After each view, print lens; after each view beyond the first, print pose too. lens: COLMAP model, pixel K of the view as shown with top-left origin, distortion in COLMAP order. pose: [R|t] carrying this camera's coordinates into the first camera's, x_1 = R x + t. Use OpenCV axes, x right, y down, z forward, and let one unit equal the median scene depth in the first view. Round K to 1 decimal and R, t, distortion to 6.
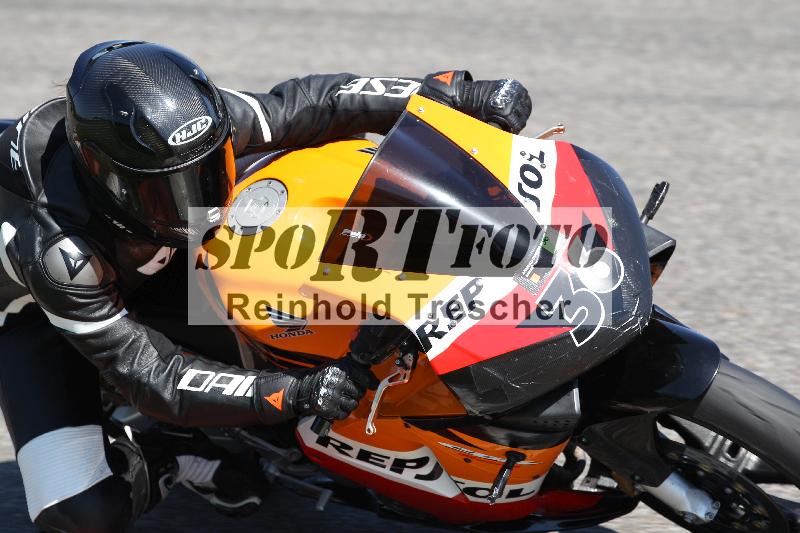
lens RADIAL K [[5627.6, 0, 402.2], [0, 5627.6, 266.0], [0, 0, 1]] dist [-0.700805, 0.000000]
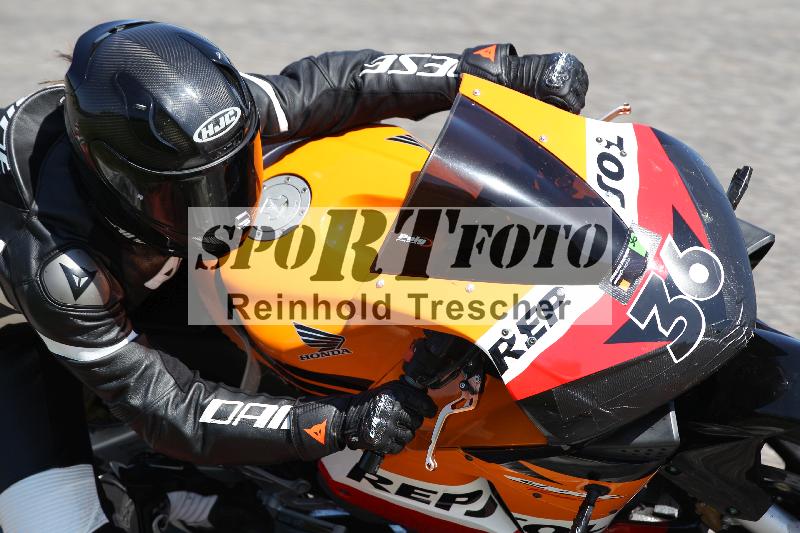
lens RADIAL K [[5627.6, 0, 405.0], [0, 5627.6, 269.3], [0, 0, 1]] dist [-0.700805, 0.000000]
pose [[0.996110, -0.028753, 0.083298, -0.079320], [0.027381, 0.999471, 0.017572, -0.015867], [-0.083759, -0.015223, 0.996370, 0.139227]]
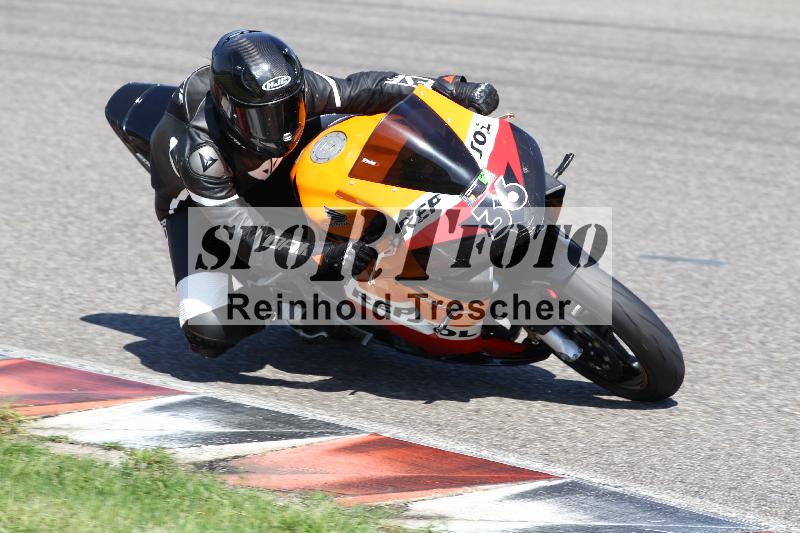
lens RADIAL K [[5627.6, 0, 400.7], [0, 5627.6, 266.8], [0, 0, 1]] dist [-0.700805, 0.000000]
pose [[0.988034, 0.093787, -0.122447, 0.202201], [-0.097680, 0.994874, -0.026172, 0.066160], [0.119365, 0.037819, 0.992130, -0.633103]]
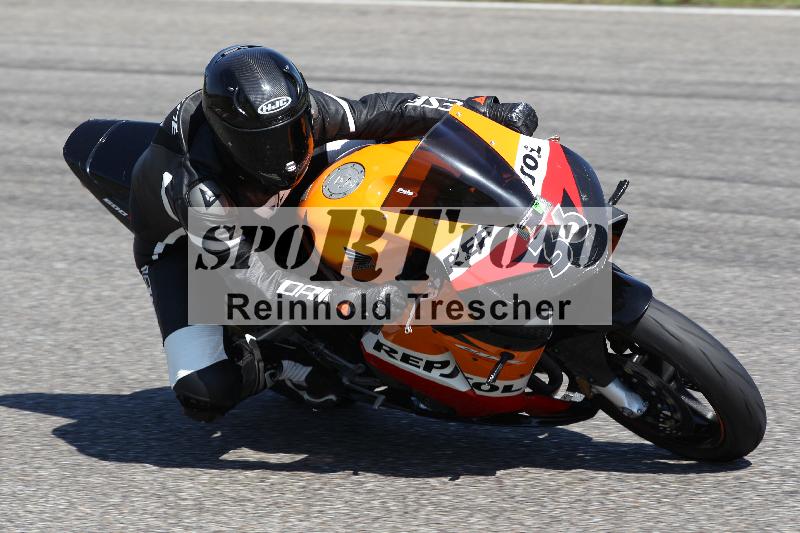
lens RADIAL K [[5627.6, 0, 399.8], [0, 5627.6, 267.1], [0, 0, 1]] dist [-0.700805, 0.000000]
pose [[0.996776, 0.069405, -0.040262, 0.048531], [-0.071773, 0.995572, -0.060697, 0.099215], [0.035871, 0.063391, 0.997344, -0.434611]]
